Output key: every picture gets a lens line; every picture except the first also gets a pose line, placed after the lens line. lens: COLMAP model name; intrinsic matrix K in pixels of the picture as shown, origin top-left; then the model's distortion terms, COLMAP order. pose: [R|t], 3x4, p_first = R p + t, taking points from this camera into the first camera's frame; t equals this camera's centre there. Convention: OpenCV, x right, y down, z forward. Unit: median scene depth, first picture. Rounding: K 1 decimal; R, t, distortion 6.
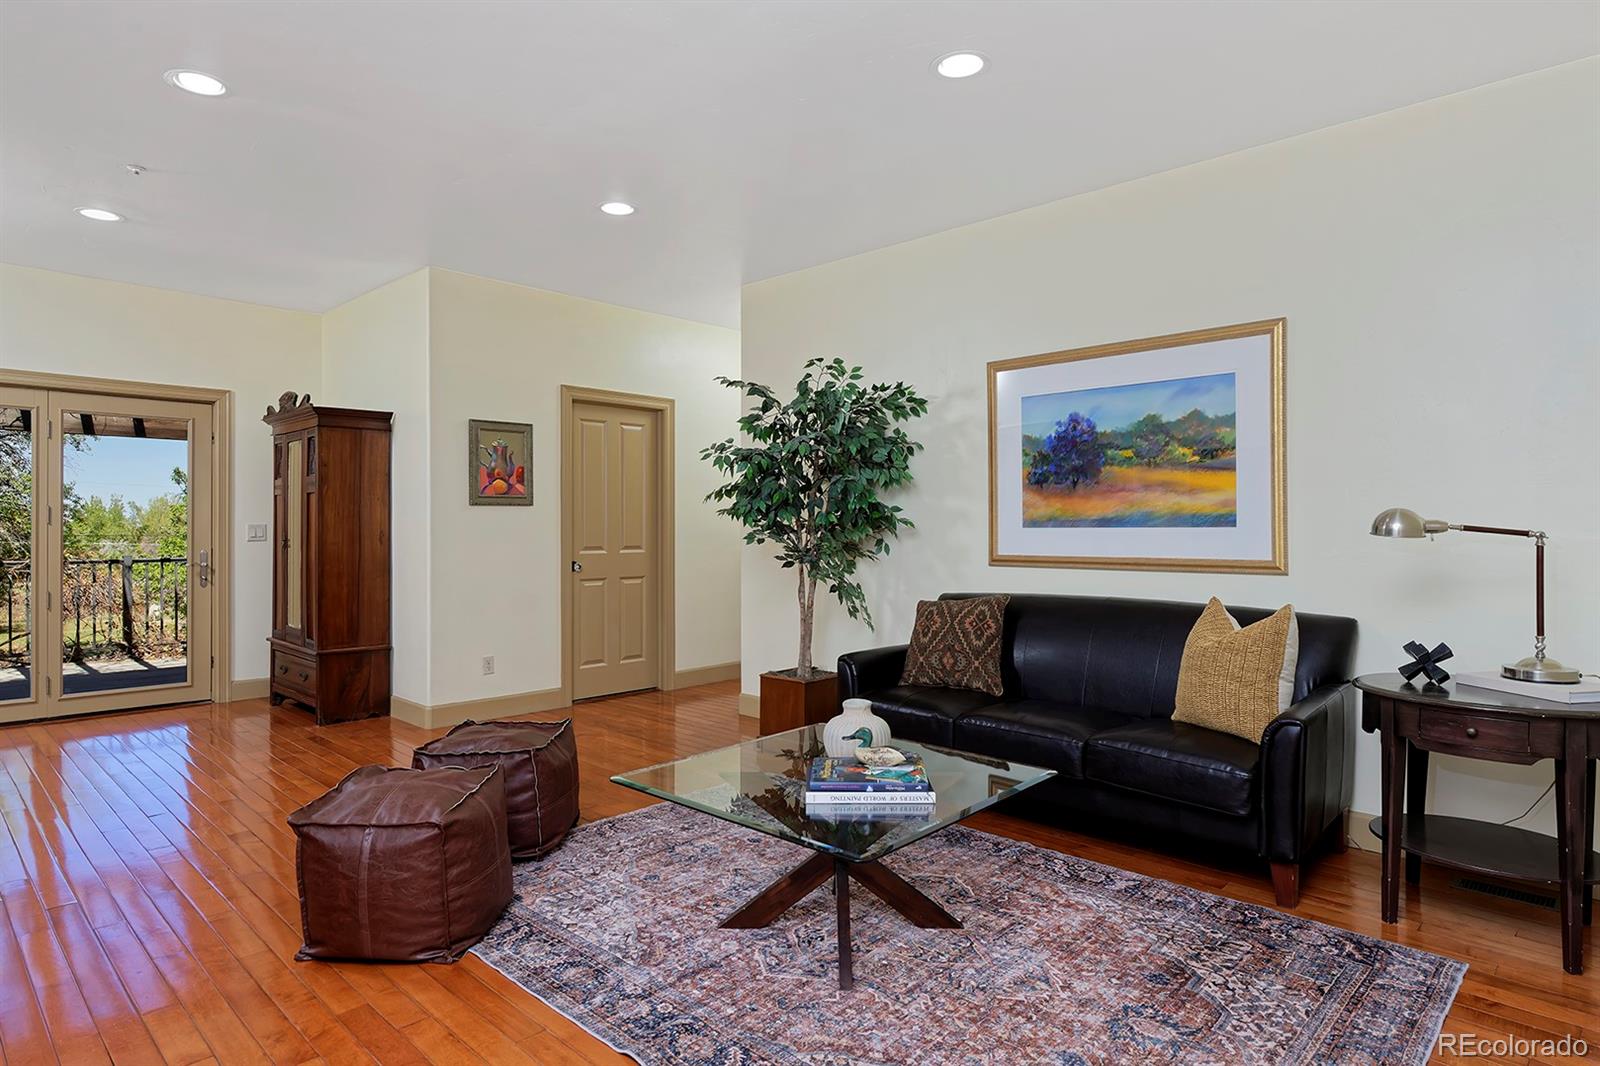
lens RADIAL K [[879.5, 0, 799.5], [0, 879.5, 529.9], [0, 0, 1]] dist [0.002302, 0.000257]
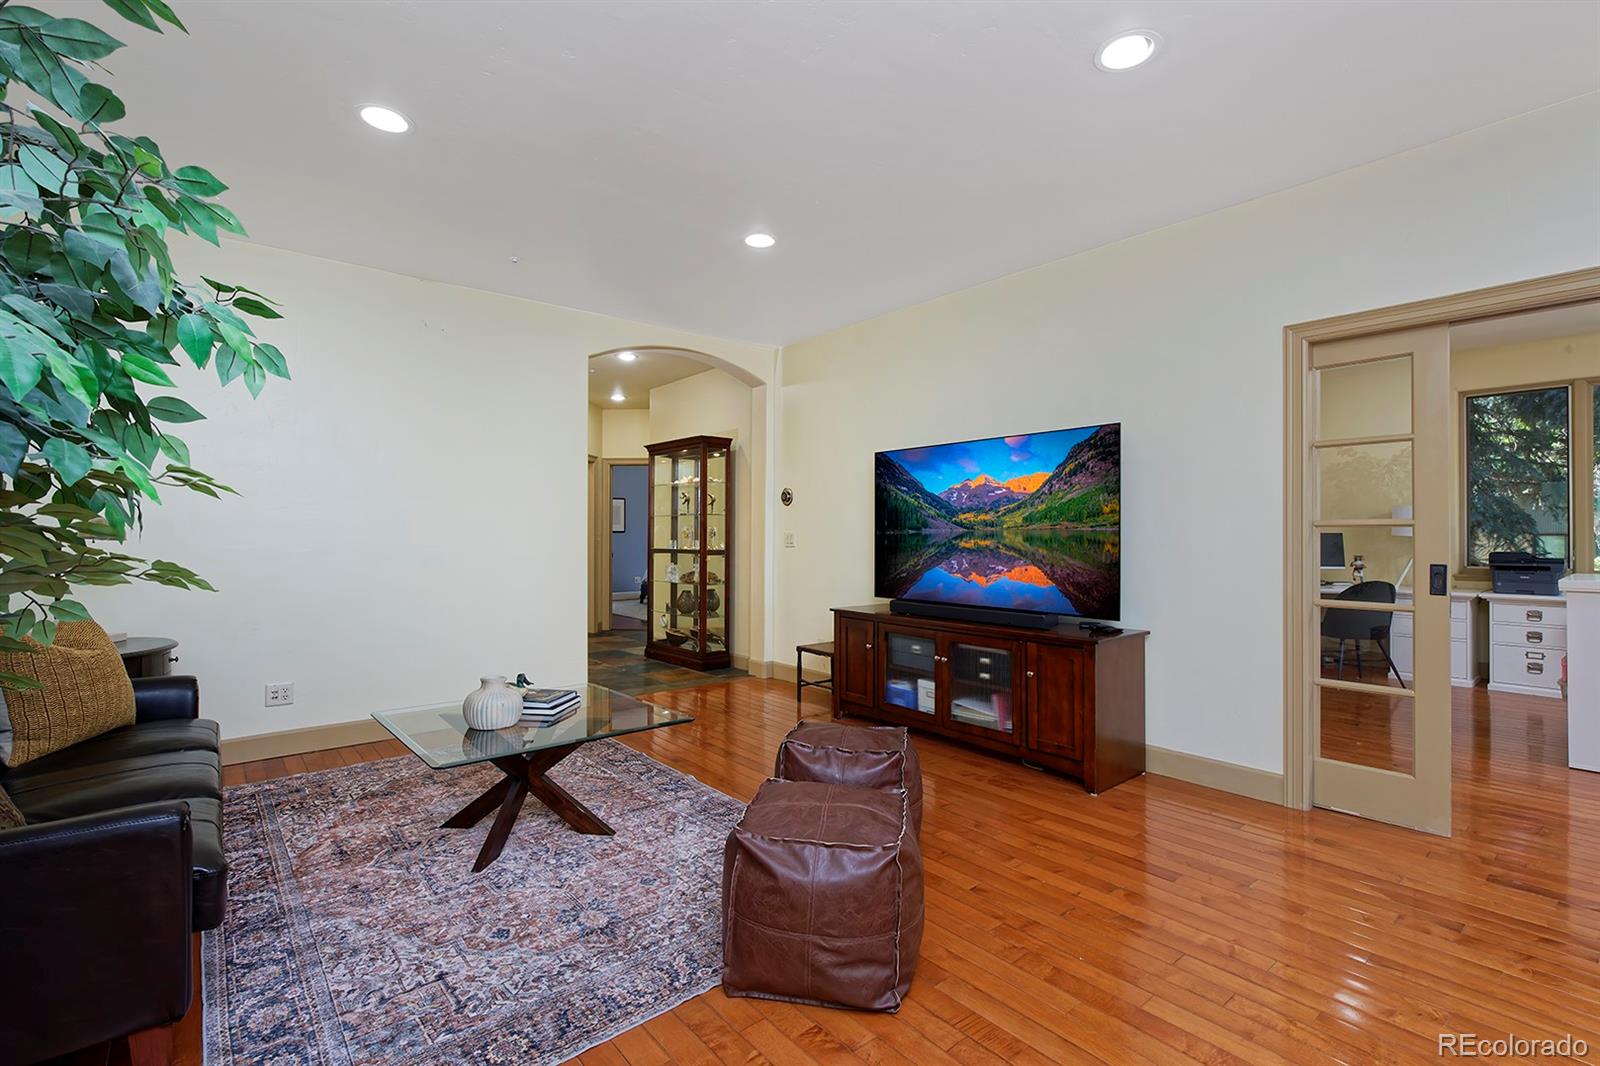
lens RADIAL K [[715.6, 0, 805.4], [0, 715.6, 530.9], [0, 0, 1]] dist [-0.004308, -0.000354]
pose [[-0.994201, -0.001101, 0.107533, -0.514794], [-0.001403, 0.999995, -0.002731, -0.005402], [-0.107529, -0.002866, -0.994198, 2.126559]]
